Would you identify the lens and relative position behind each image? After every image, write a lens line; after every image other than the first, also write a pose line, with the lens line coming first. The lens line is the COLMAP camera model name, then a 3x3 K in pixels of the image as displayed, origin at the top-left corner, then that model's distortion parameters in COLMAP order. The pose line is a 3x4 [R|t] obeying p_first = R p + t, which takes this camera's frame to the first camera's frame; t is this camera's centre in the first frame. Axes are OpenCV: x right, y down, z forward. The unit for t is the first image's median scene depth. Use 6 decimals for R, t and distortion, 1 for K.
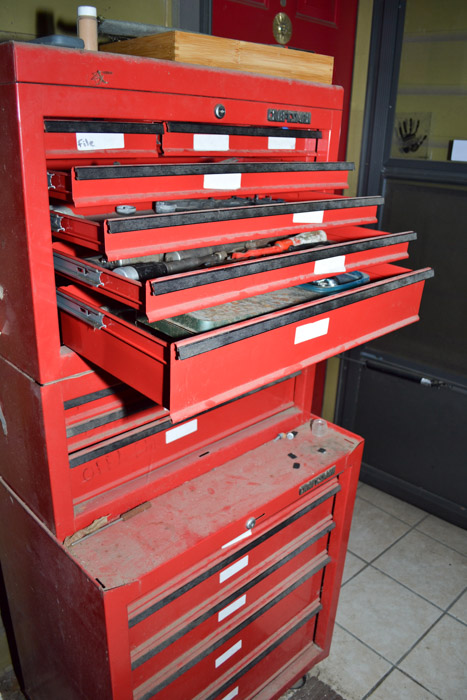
lens RADIAL K [[555.6, 0, 232.1], [0, 555.6, 349.3], [0, 0, 1]] dist [-0.087568, 0.015331]
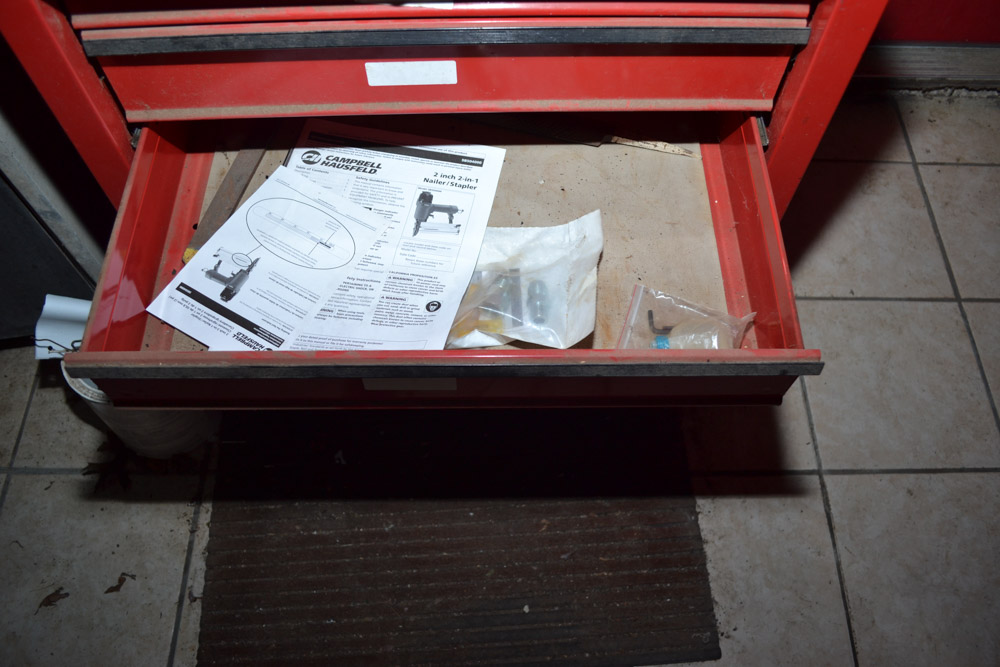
lens RADIAL K [[793.8, 0, 502.1], [0, 793.8, 343.2], [0, 0, 1]] dist [-0.087568, 0.015331]
pose [[0.736563, 0.575852, -0.354781, 0.379540], [-0.227615, 0.704979, 0.671711, 0.113813], [0.636919, -0.414005, 0.650334, 0.530298]]
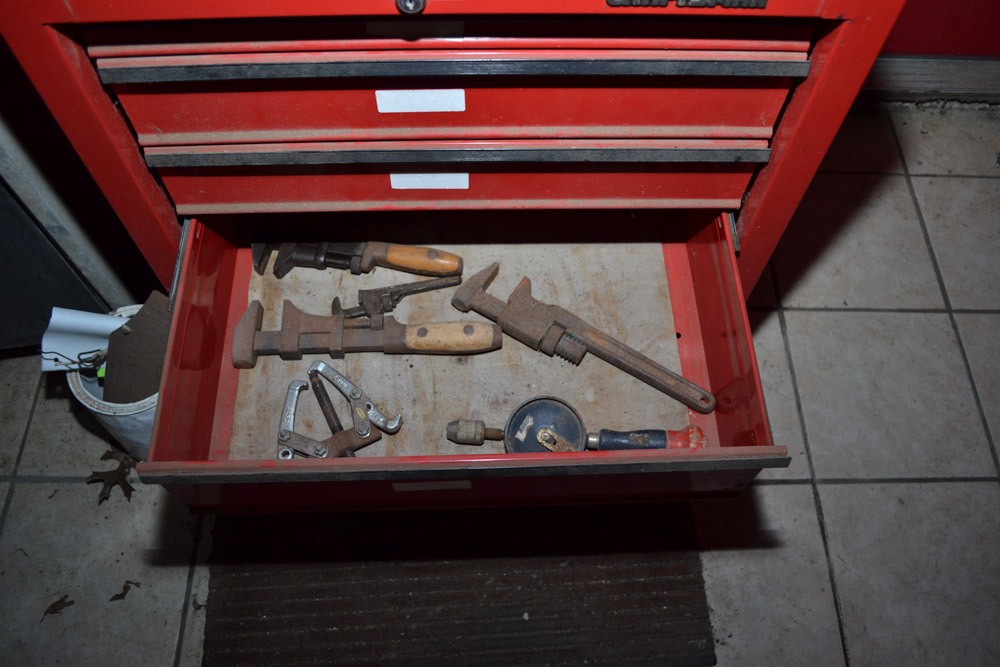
lens RADIAL K [[793.8, 0, 501.5], [0, 793.8, 341.9], [0, 0, 1]] dist [-0.087568, 0.015331]
pose [[0.738528, 0.579899, -0.343939, 0.363868], [-0.237132, 0.700942, 0.672643, 0.091504], [0.631146, -0.415207, 0.655178, 0.521495]]
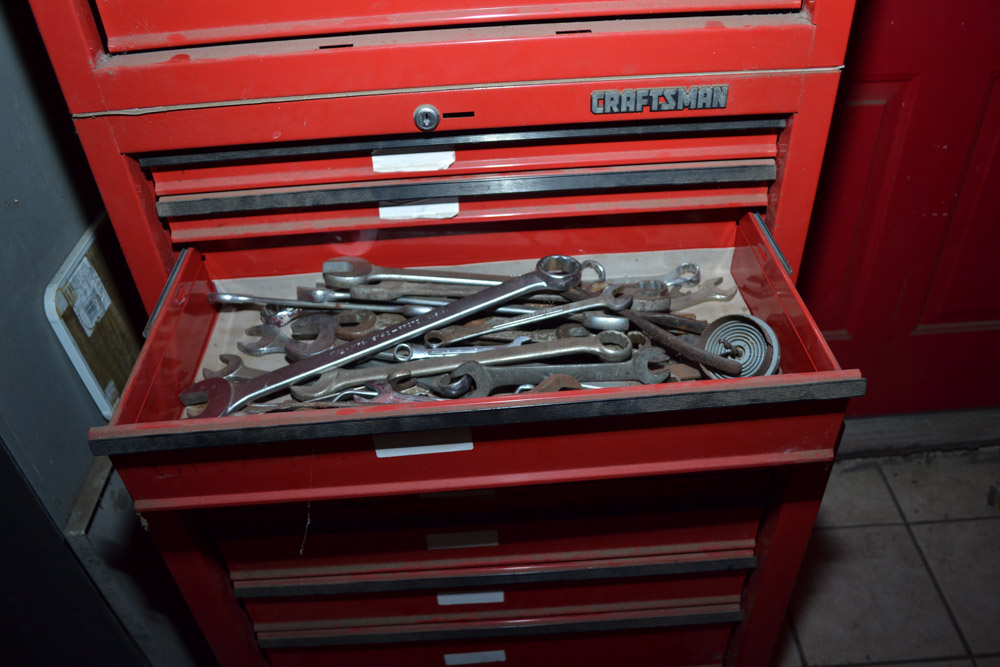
lens RADIAL K [[793.8, 0, 502.5], [0, 793.8, 337.2], [0, 0, 1]] dist [-0.087568, 0.015331]
pose [[0.745232, 0.351471, -0.566654, 0.386422], [-0.175042, 0.923118, 0.342364, -0.055558], [0.643420, -0.155953, 0.749459, 0.450841]]
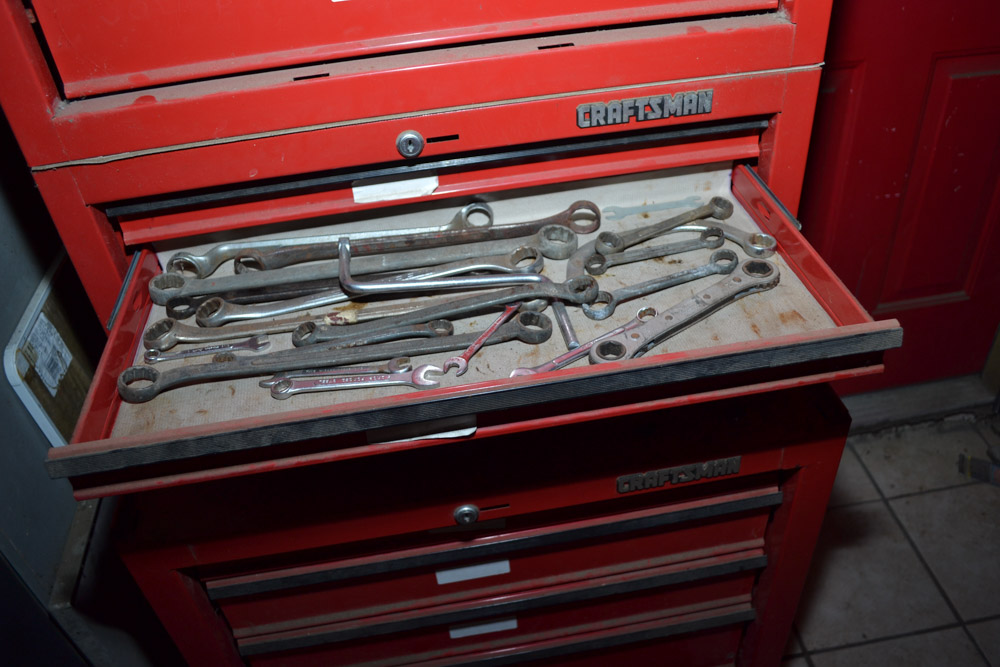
lens RADIAL K [[793.8, 0, 502.7], [0, 793.8, 337.5], [0, 0, 1]] dist [-0.087568, 0.015331]
pose [[0.811959, 0.278842, -0.512805, 0.336554], [-0.116250, 0.938170, 0.326071, -0.057780], [0.572021, -0.205143, 0.794171, 0.439791]]
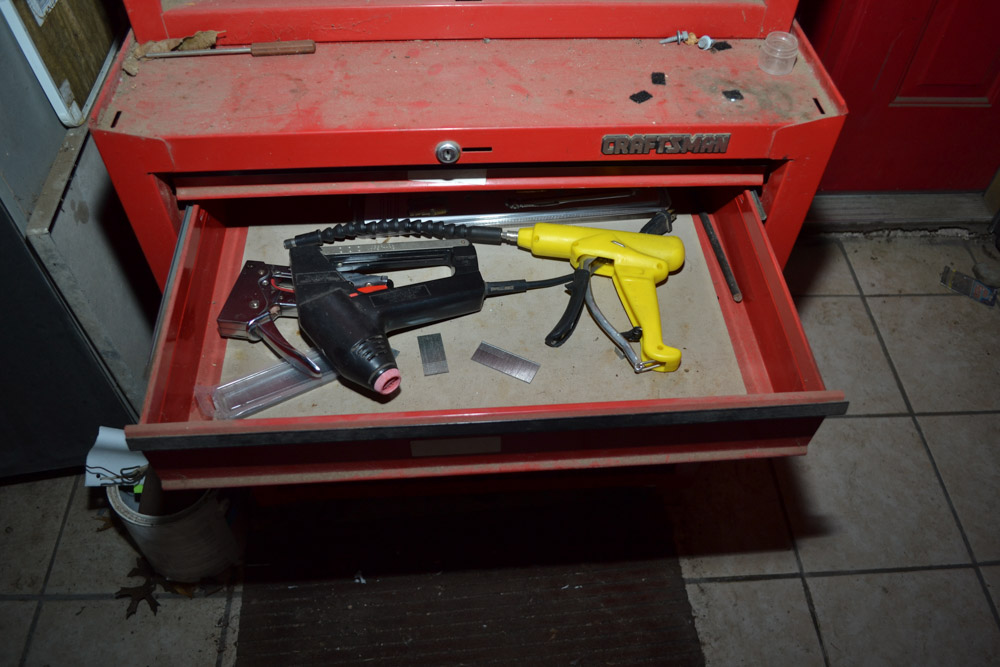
lens RADIAL K [[793.8, 0, 502.1], [0, 793.8, 341.4], [0, 0, 1]] dist [-0.087568, 0.015331]
pose [[0.764456, 0.487334, -0.422034, 0.399035], [-0.231698, 0.818595, 0.525565, 0.067275], [0.601601, -0.303986, 0.738694, 0.414272]]
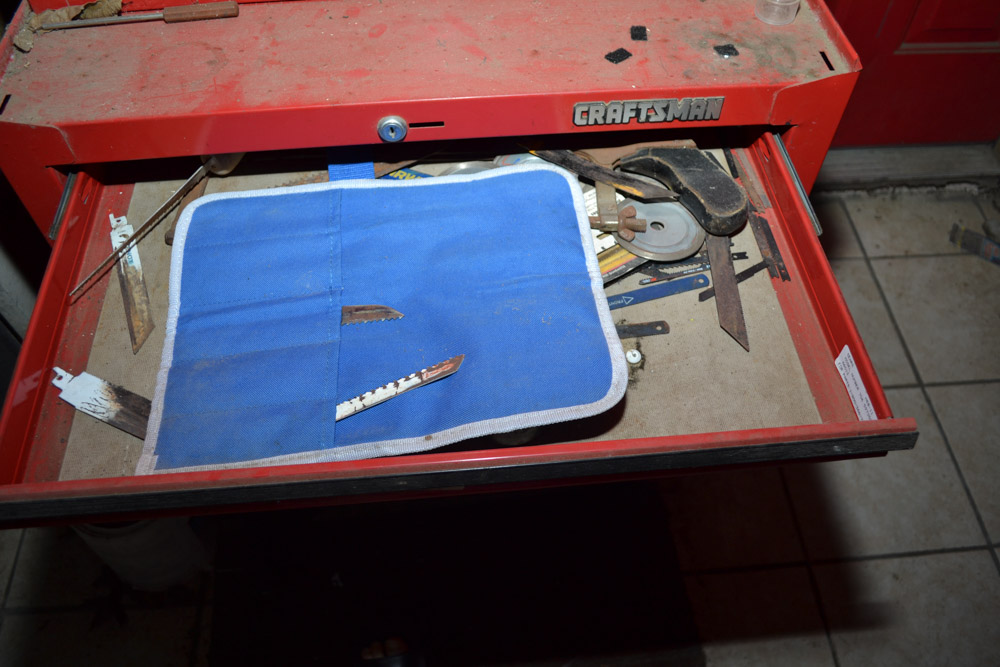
lens RADIAL K [[793.8, 0, 503.4], [0, 793.8, 342.7], [0, 0, 1]] dist [-0.087568, 0.015331]
pose [[0.781522, 0.486308, -0.390803, 0.365938], [-0.209659, 0.794703, 0.569641, 0.079192], [0.587593, -0.363251, 0.723037, 0.501897]]
